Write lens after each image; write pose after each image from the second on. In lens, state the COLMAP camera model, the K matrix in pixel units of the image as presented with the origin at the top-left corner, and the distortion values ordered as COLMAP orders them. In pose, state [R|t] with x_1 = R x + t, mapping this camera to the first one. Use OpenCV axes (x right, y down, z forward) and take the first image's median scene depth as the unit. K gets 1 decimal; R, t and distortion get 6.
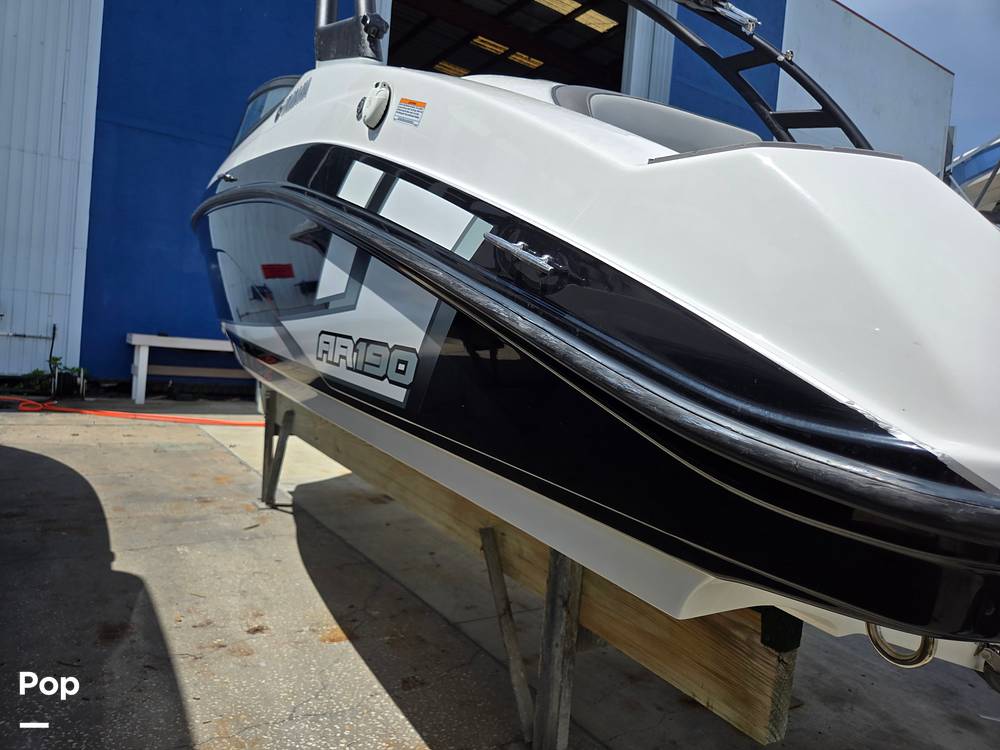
lens RADIAL K [[675.8, 0, 496.9], [0, 675.8, 373.4], [0, 0, 1]] dist [0.032893, -0.034975]
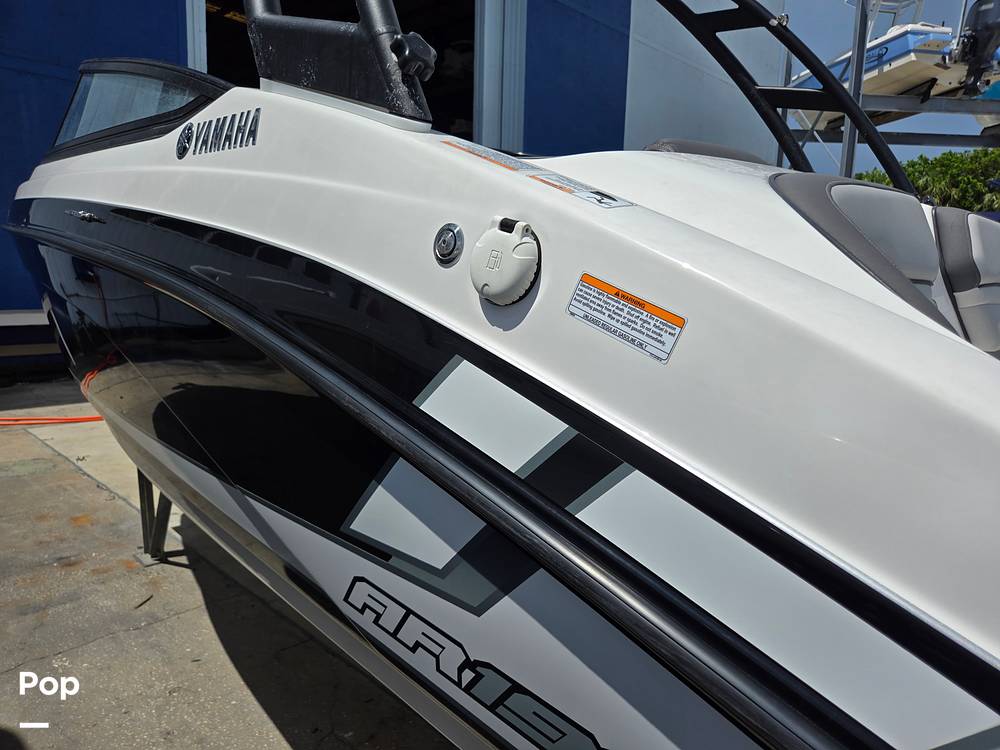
lens RADIAL K [[675.8, 0, 499.7], [0, 675.8, 374.5], [0, 0, 1]] dist [0.032893, -0.034975]
pose [[0.973327, -0.088870, 0.211509, -0.093129], [0.061701, 0.989359, 0.131764, -0.117113], [-0.220969, -0.115199, 0.968453, 0.148495]]
